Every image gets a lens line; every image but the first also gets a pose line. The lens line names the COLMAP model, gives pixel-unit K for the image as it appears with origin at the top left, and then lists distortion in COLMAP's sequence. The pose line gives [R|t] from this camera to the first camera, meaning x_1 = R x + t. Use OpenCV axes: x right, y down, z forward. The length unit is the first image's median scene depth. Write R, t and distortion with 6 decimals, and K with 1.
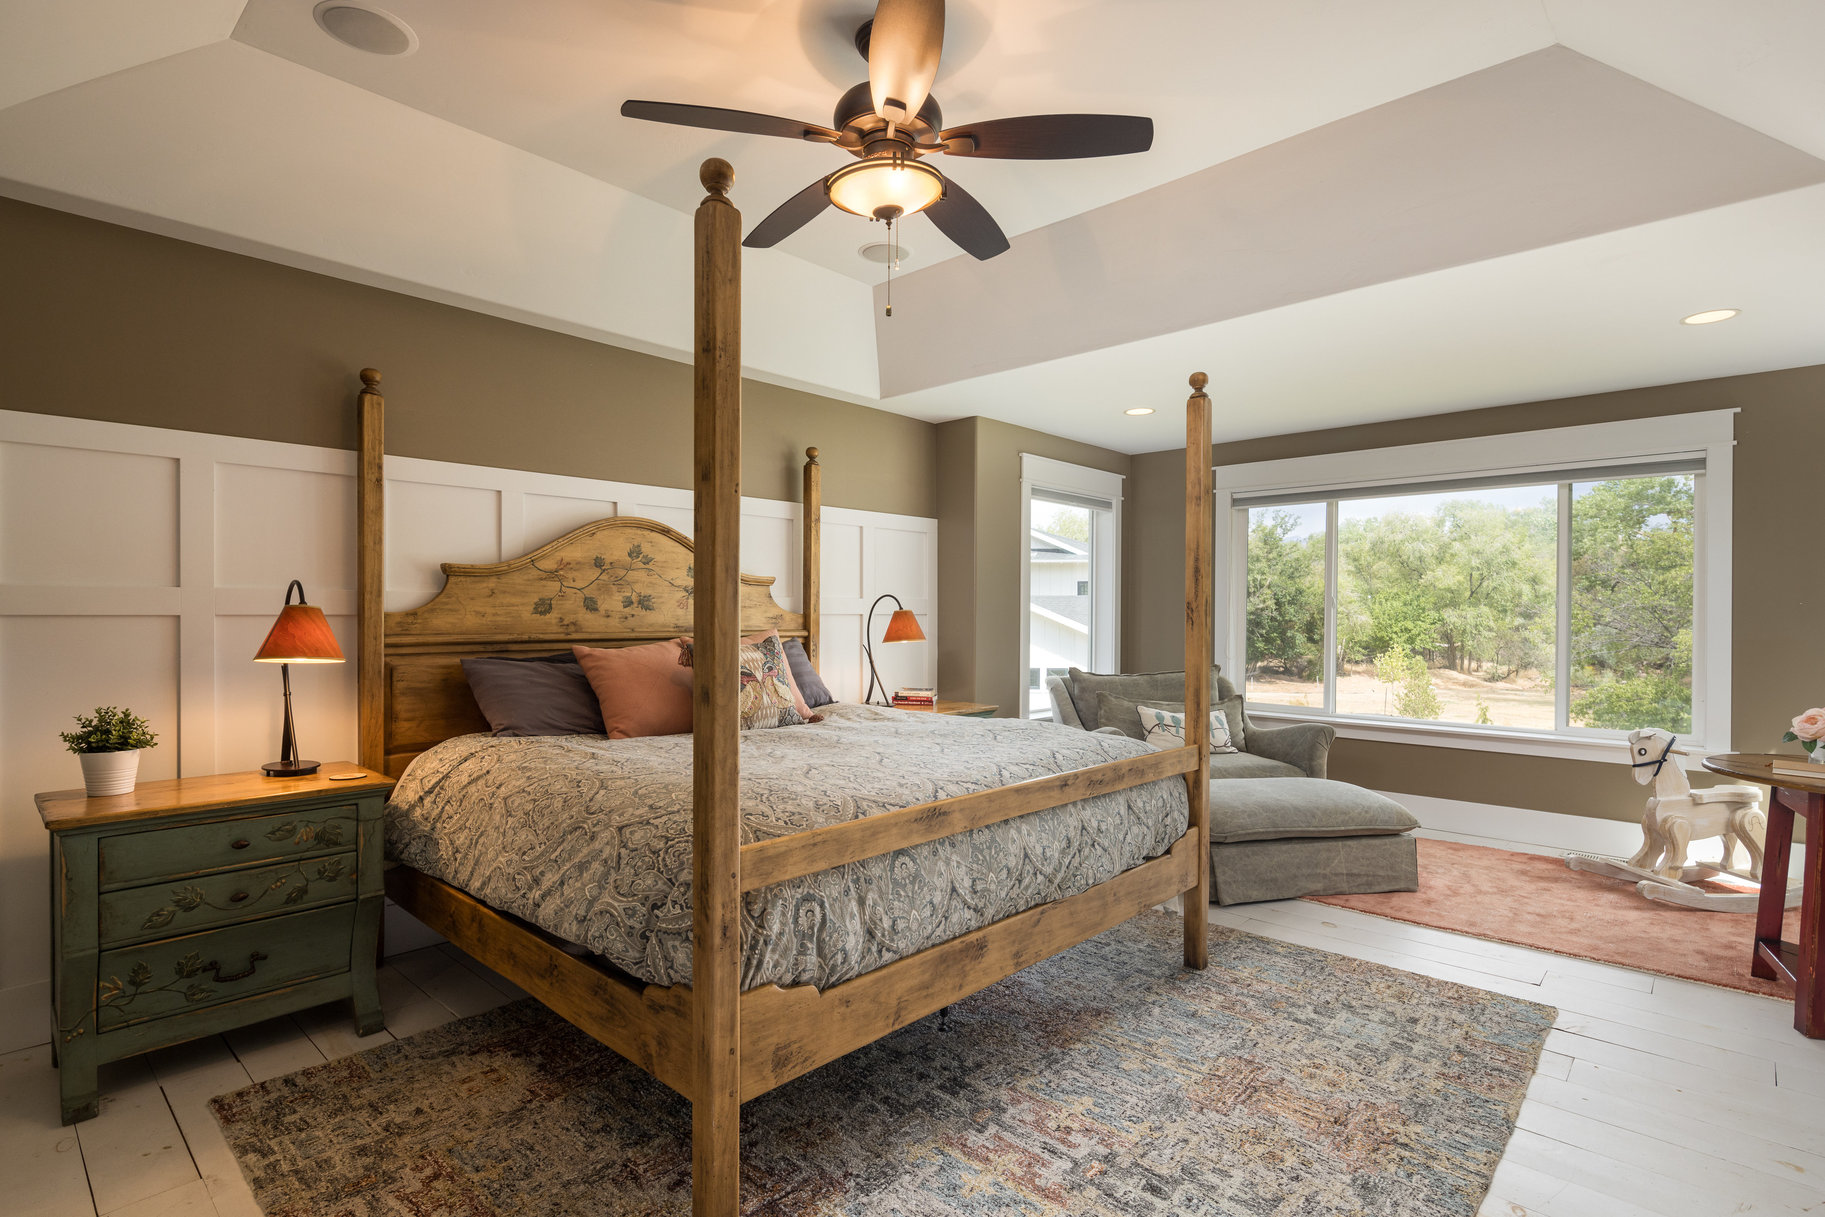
lens RADIAL K [[886.2, 0, 909.5], [0, 886.2, 619.6], [0, 0, 1]] dist [0.000113, -0.000484]
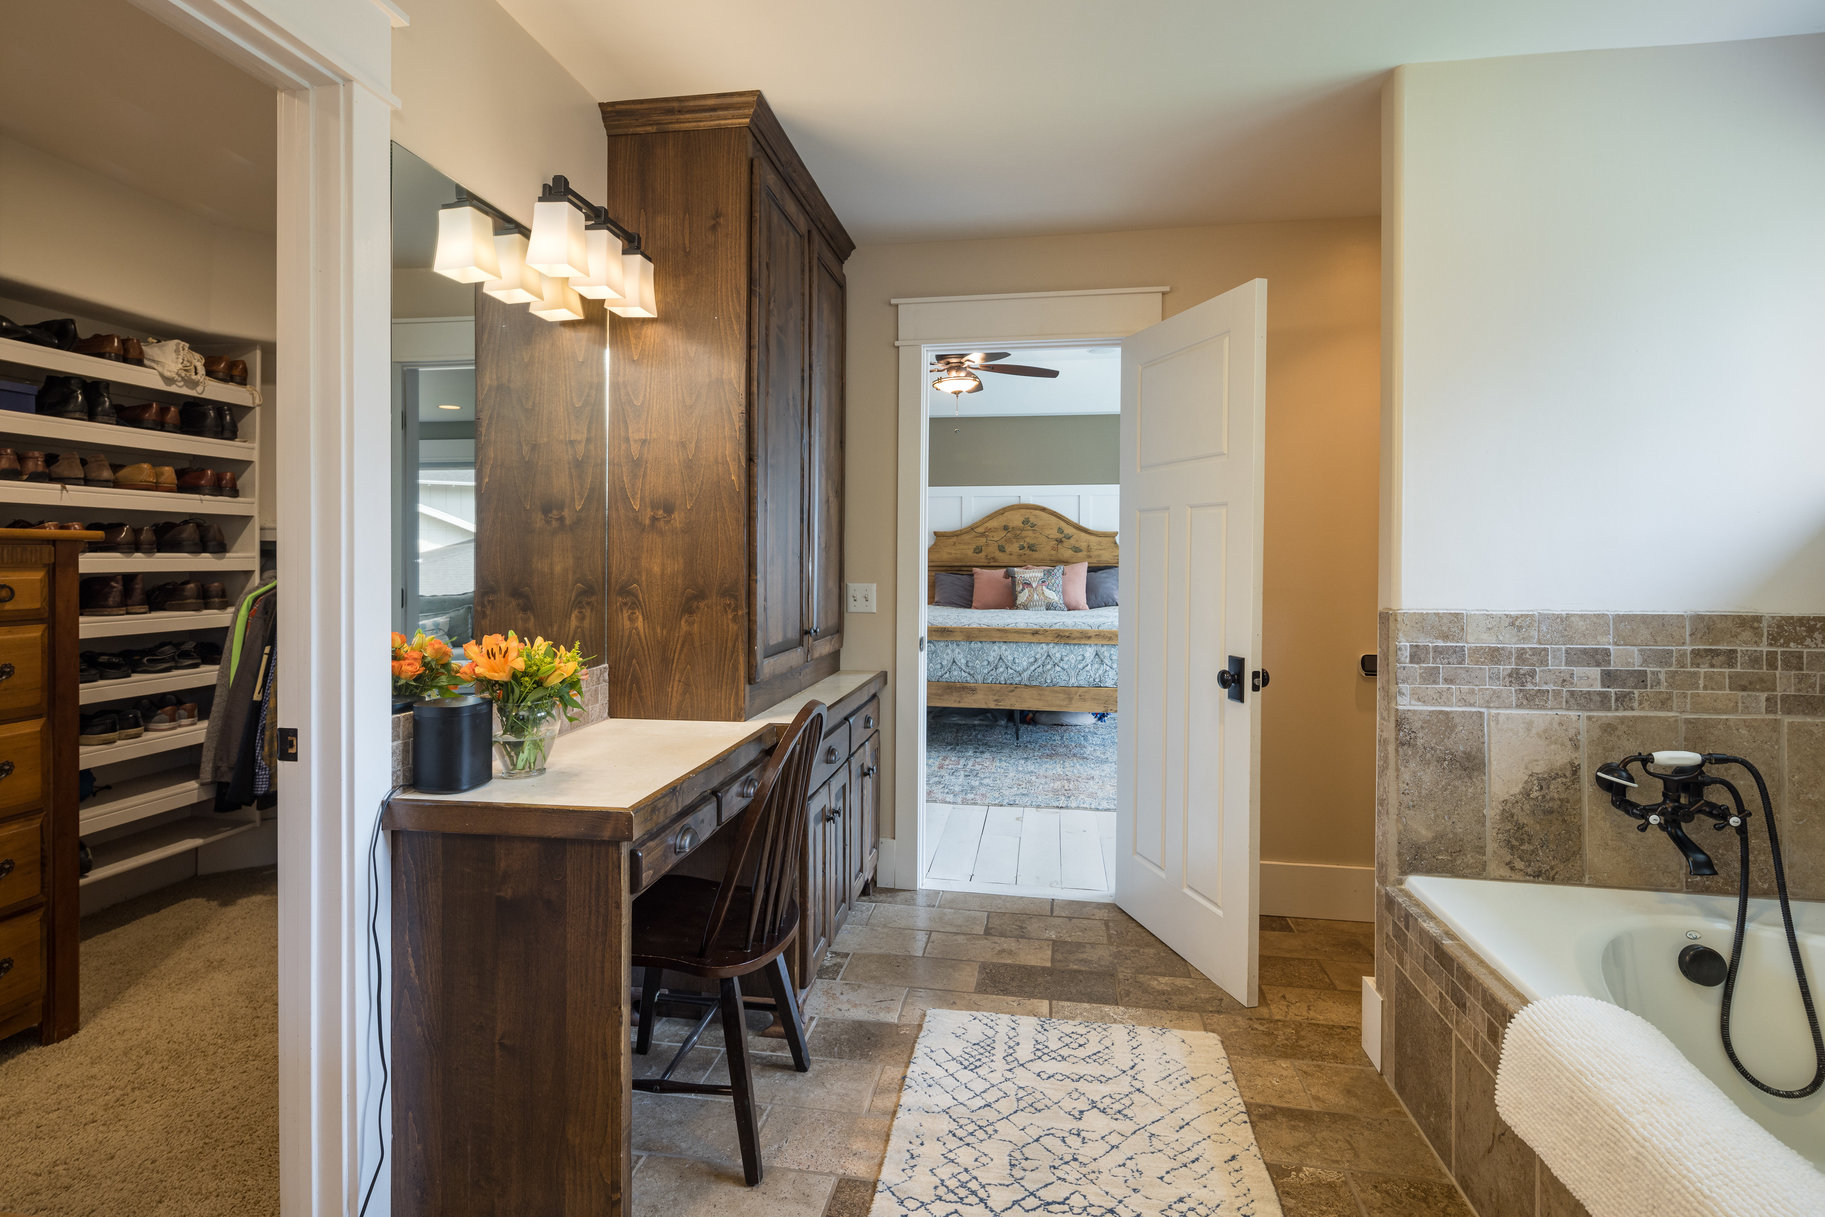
lens RADIAL K [[886.2, 0, 908.7], [0, 886.2, 558.6], [0, 0, 1]] dist [0.000113, -0.000484]
pose [[0.555986, 0.003845, -0.831183, 1.226352], [-0.002562, 0.999992, 0.002913, 0.000070], [0.831188, 0.000510, 0.555992, -0.309010]]
